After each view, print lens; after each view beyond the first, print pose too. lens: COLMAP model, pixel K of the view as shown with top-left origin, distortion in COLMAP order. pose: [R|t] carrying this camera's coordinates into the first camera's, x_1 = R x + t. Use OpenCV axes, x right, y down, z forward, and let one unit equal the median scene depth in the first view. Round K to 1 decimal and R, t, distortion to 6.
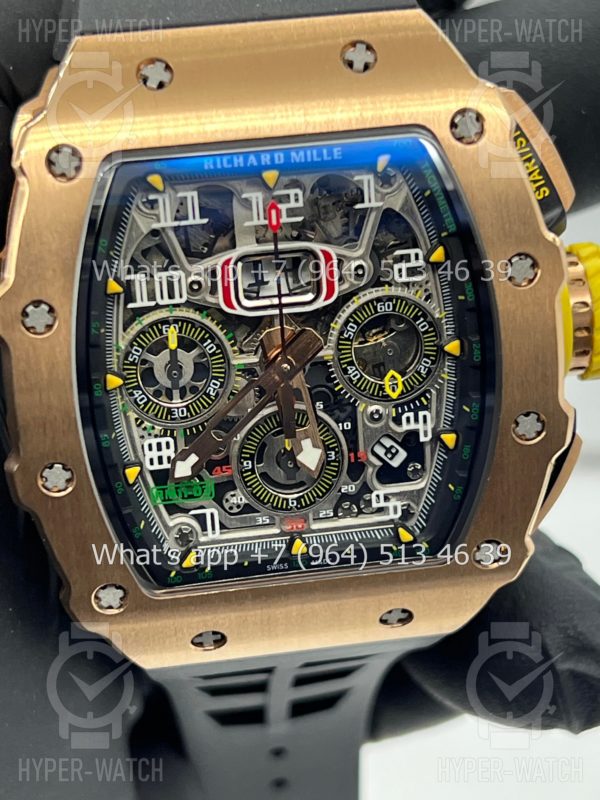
lens RADIAL K [[1906.0, 0, 300.0], [0, 1906.0, 400.0], [0, 0, 1]] dist [0.250694, -0.345127]
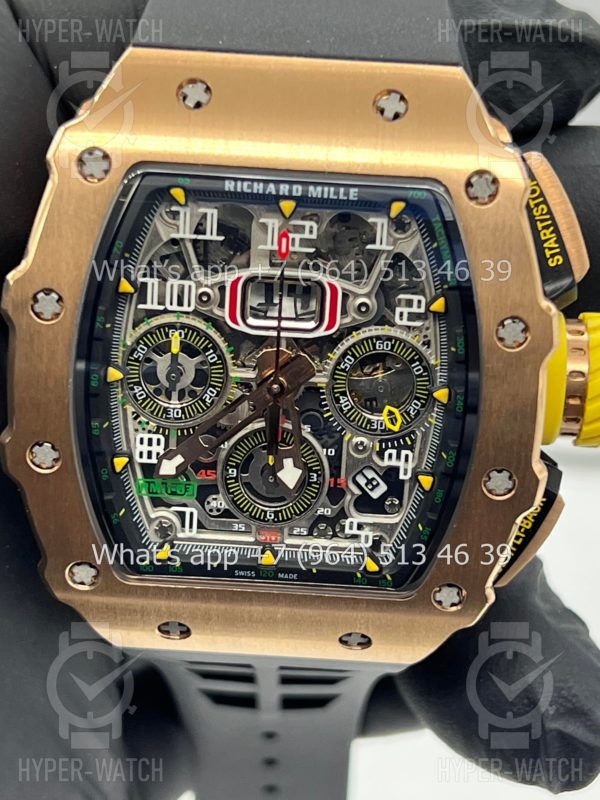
lens RADIAL K [[1906.0, 0, 300.0], [0, 1906.0, 400.0], [0, 0, 1]] dist [0.250694, -0.345127]
pose [[0.978973, 0.164678, -0.120385, 0.130377], [-0.162850, 0.986336, 0.024943, -0.038165], [0.122847, -0.004814, 0.992414, -0.037194]]
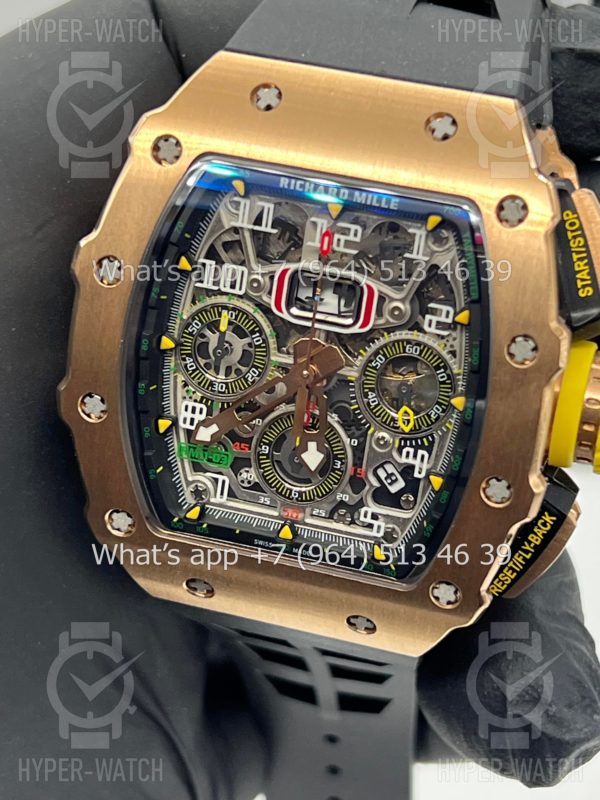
lens RADIAL K [[1906.0, 0, 300.0], [0, 1906.0, 400.0], [0, 0, 1]] dist [0.250694, -0.345127]
pose [[0.903935, 0.290195, -0.314147, 0.344223], [-0.295207, 0.954876, 0.032637, -0.037773], [0.309442, 0.063237, 0.948813, -0.074489]]
